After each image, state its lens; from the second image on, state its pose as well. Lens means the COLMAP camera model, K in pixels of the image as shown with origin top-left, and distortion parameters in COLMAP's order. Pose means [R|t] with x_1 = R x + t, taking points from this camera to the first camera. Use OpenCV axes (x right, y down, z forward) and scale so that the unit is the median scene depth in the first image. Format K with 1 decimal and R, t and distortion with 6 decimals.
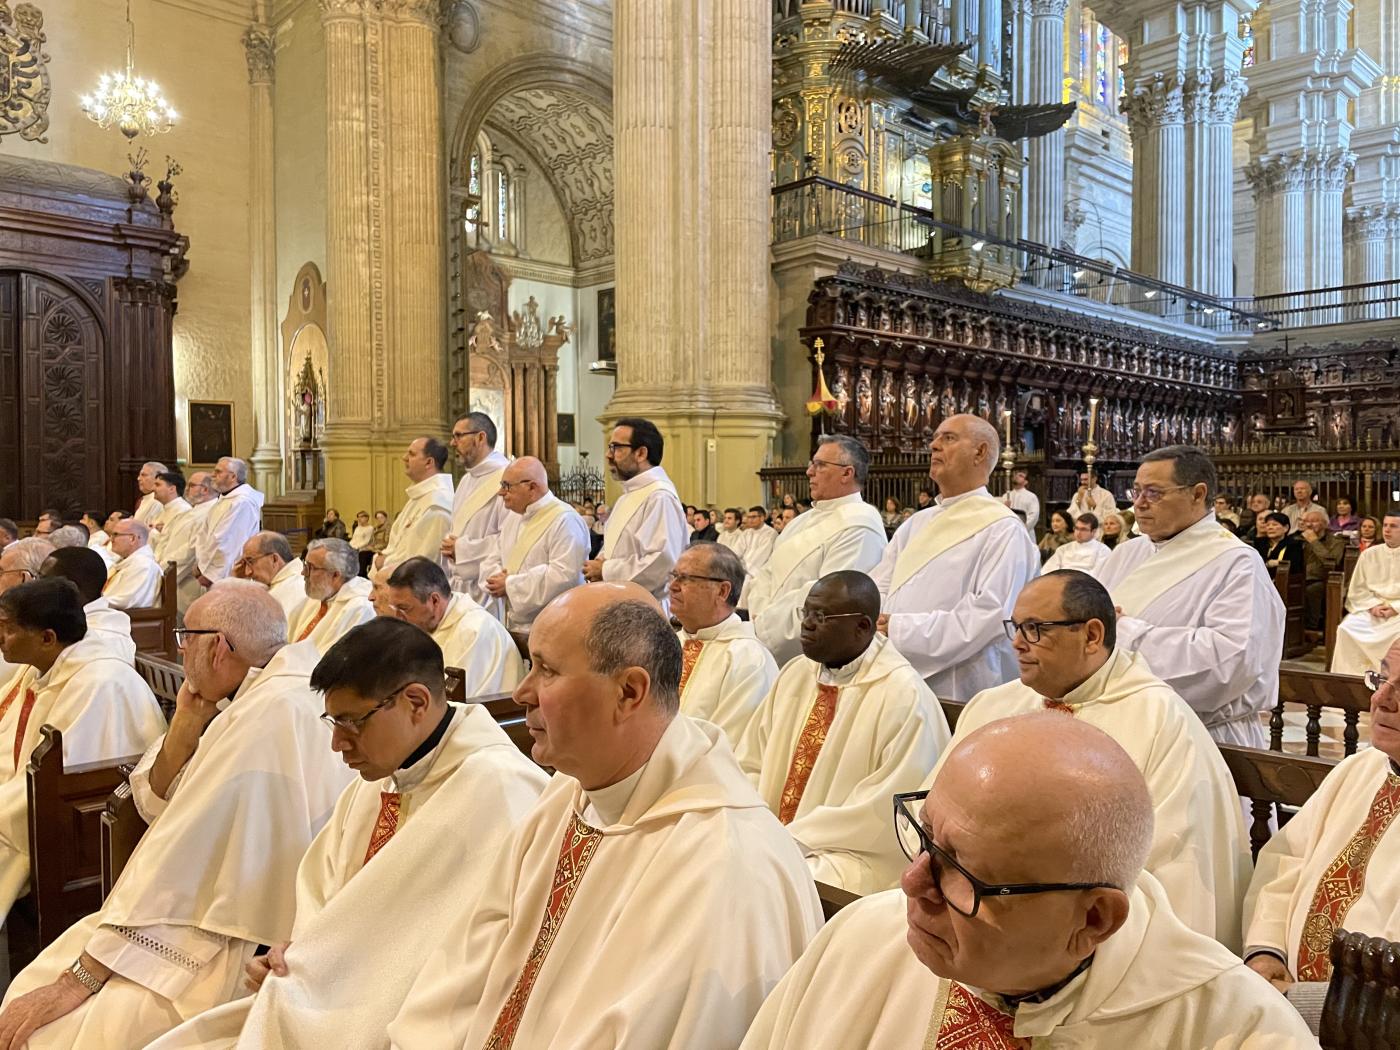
lens RADIAL K [[1065.4, 0, 699.4], [0, 1065.4, 519.6], [0, 0, 1]] dist [0.076971, -0.099797]
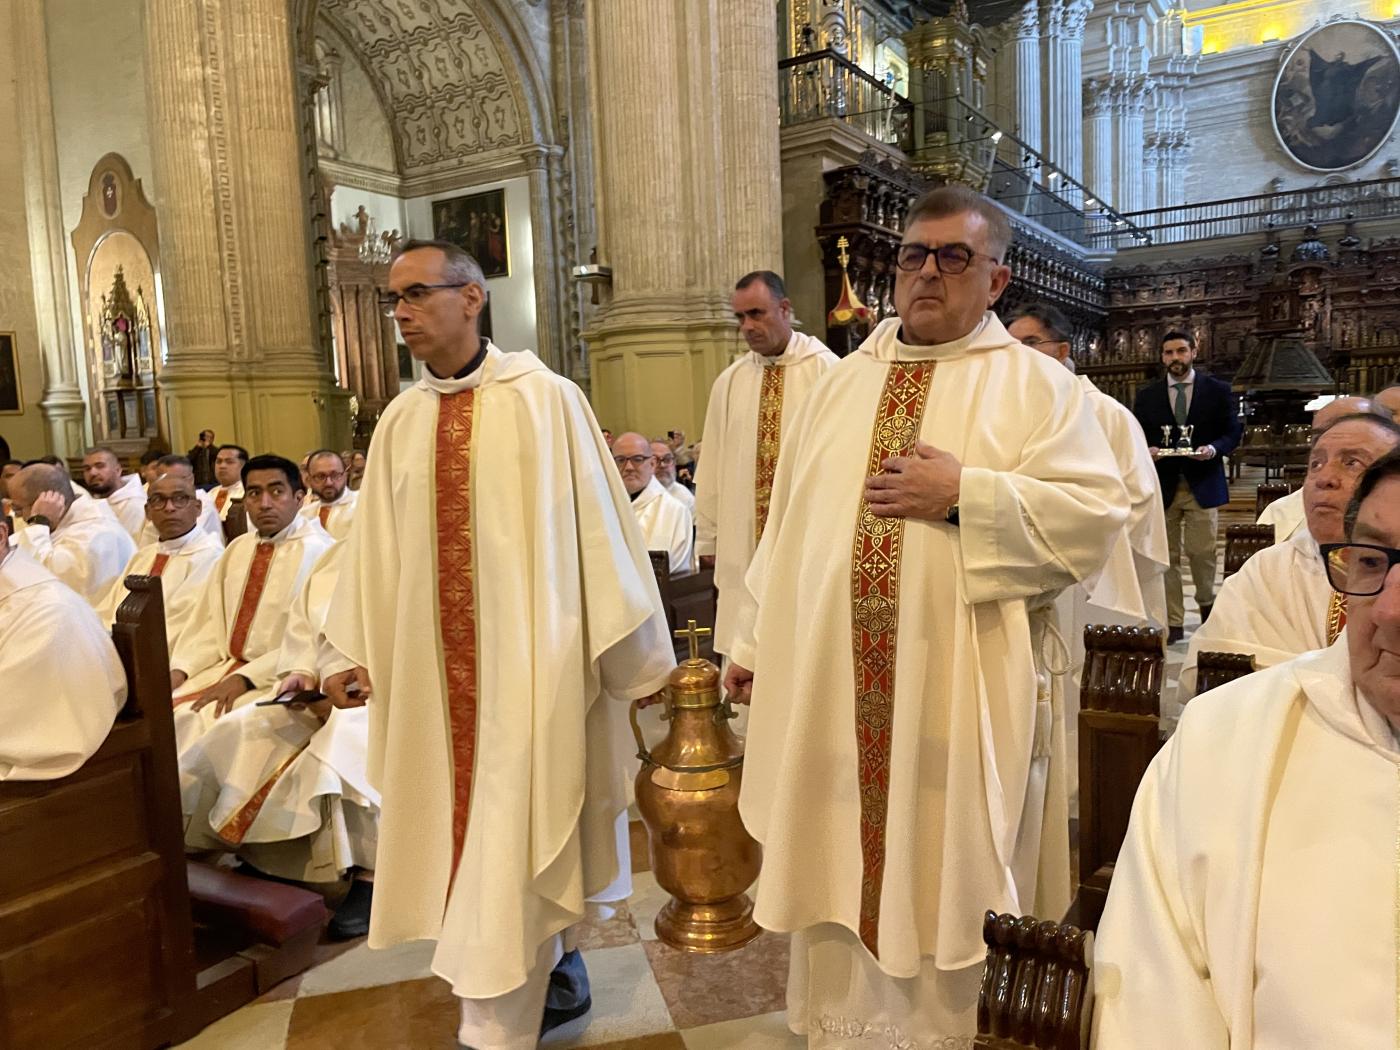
lens RADIAL K [[1065.4, 0, 683.8], [0, 1065.4, 542.7], [0, 0, 1]] dist [0.076971, -0.099797]
pose [[0.968965, -0.061900, 0.239323, -0.174885], [0.043850, 0.995828, 0.080025, 0.004573], [-0.243278, -0.067047, 0.967637, 0.106166]]
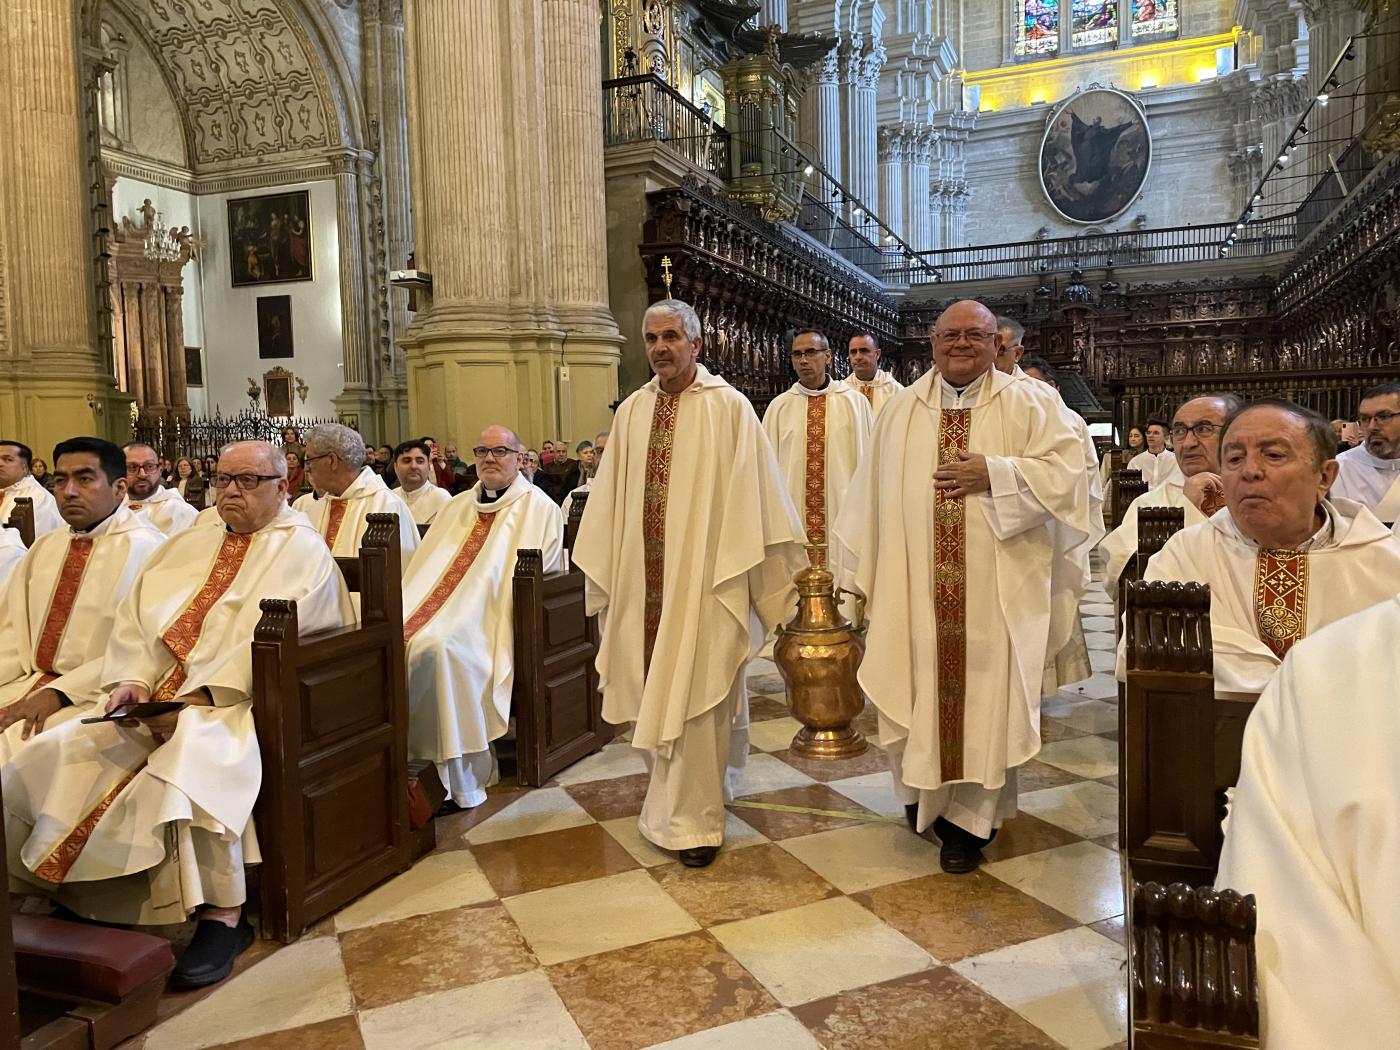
lens RADIAL K [[1065.4, 0, 690.8], [0, 1065.4, 514.8], [0, 0, 1]] dist [0.076971, -0.099797]
pose [[0.908058, -0.045864, 0.416326, -0.182331], [0.030759, 0.998605, 0.042922, 0.007605], [-0.417714, -0.026170, 0.908202, 0.114512]]
